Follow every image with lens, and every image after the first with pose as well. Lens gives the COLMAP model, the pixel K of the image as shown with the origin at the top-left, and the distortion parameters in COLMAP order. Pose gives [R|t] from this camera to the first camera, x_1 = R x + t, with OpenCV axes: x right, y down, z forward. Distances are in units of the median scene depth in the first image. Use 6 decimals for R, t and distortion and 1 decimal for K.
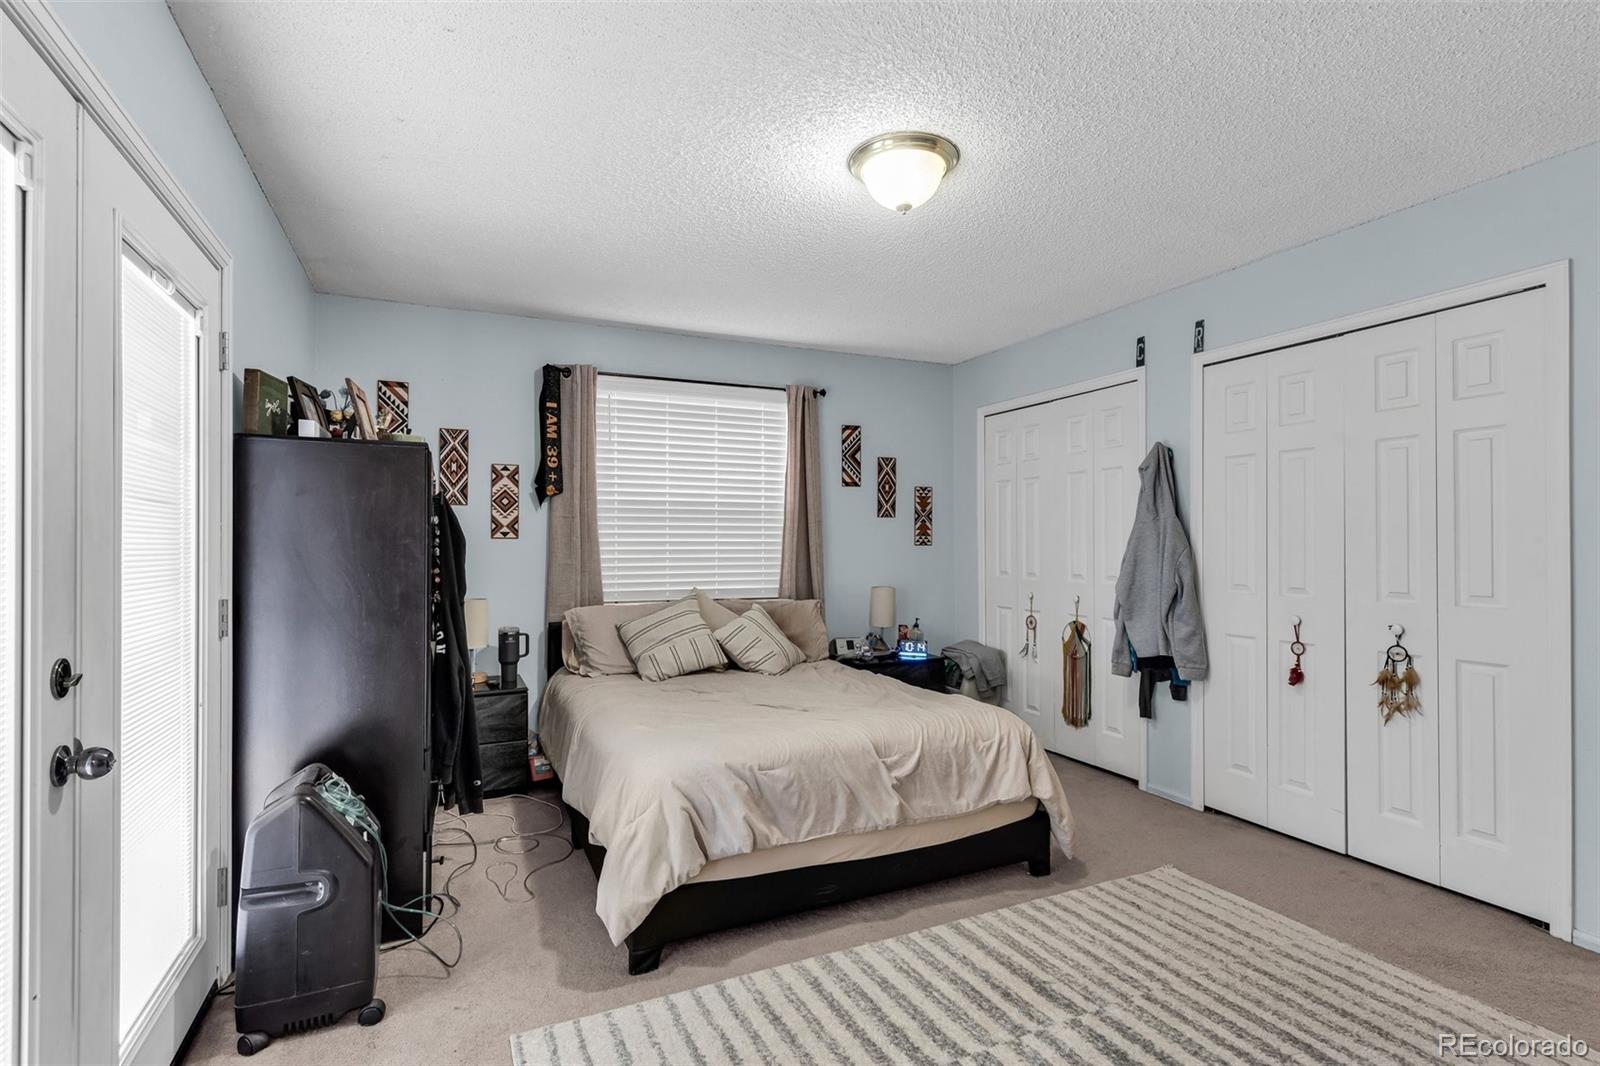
lens RADIAL K [[771.5, 0, 809.3], [0, 771.5, 539.1], [0, 0, 1]] dist [0.001066, 0.001033]
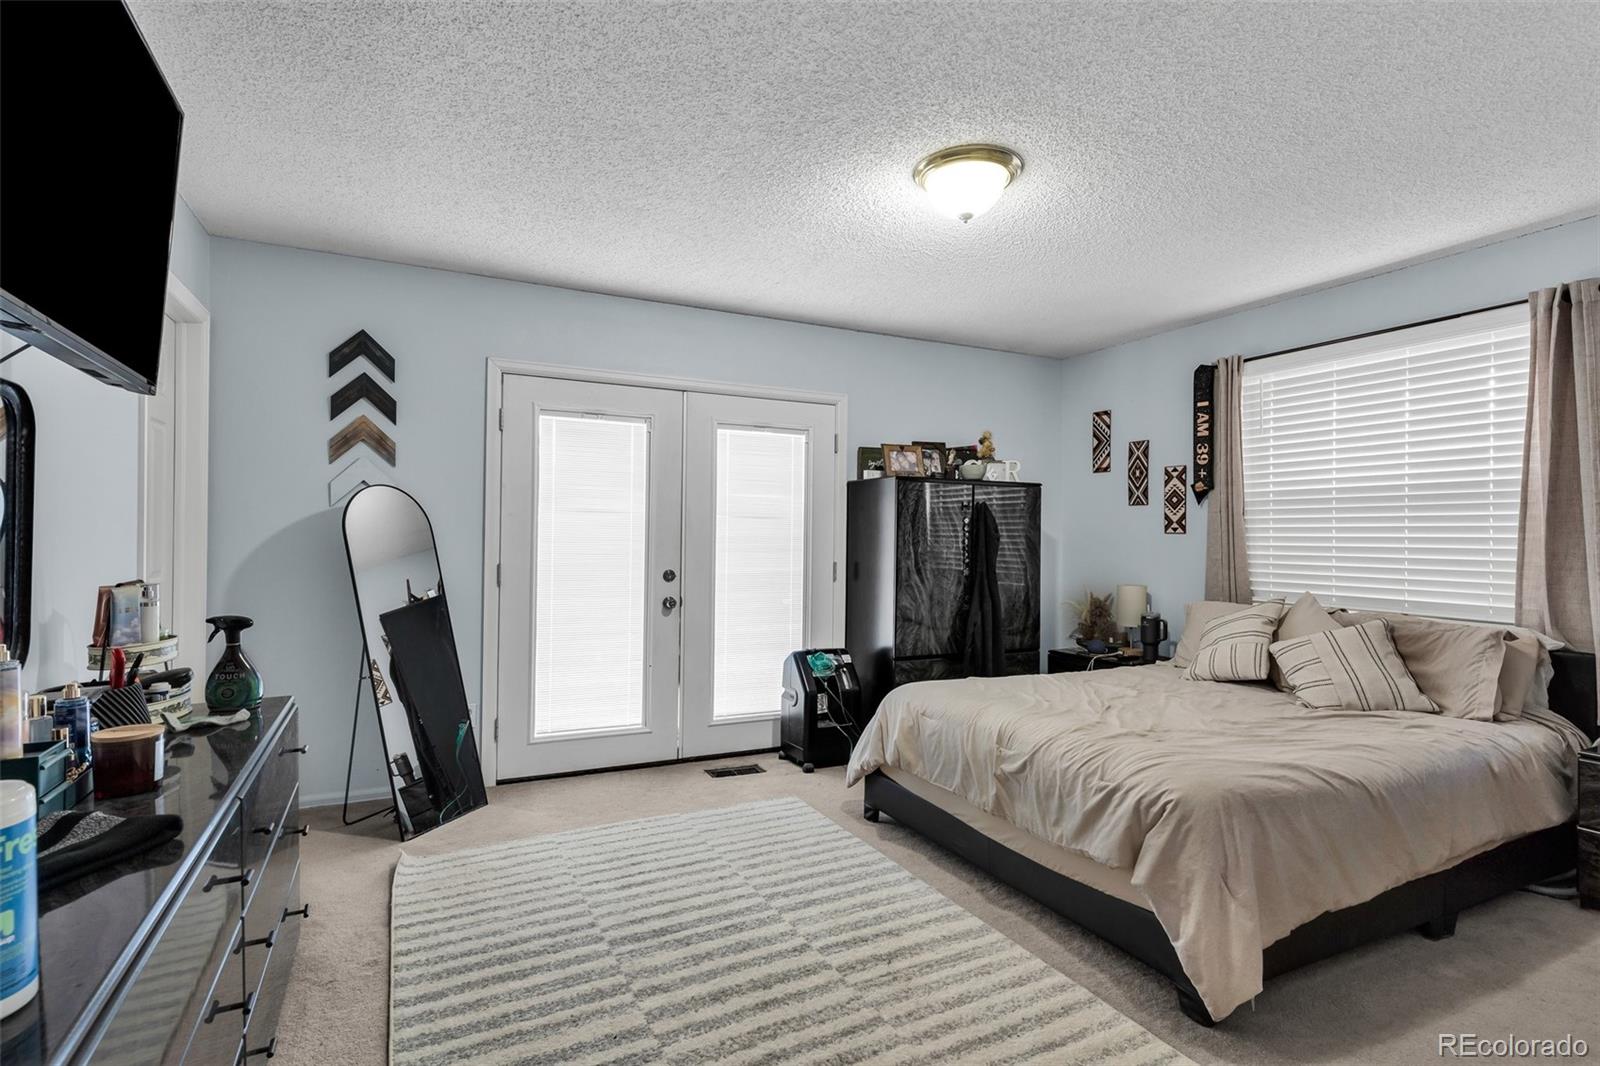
lens RADIAL K [[771.5, 0, 808.2], [0, 771.5, 531.1], [0, 0, 1]] dist [0.001066, 0.001033]
pose [[0.032900, -0.005892, -0.999441, 0.938804], [-0.001902, 0.999980, -0.005957, 0.004512], [0.999457, 0.002097, 0.032888, 0.603672]]
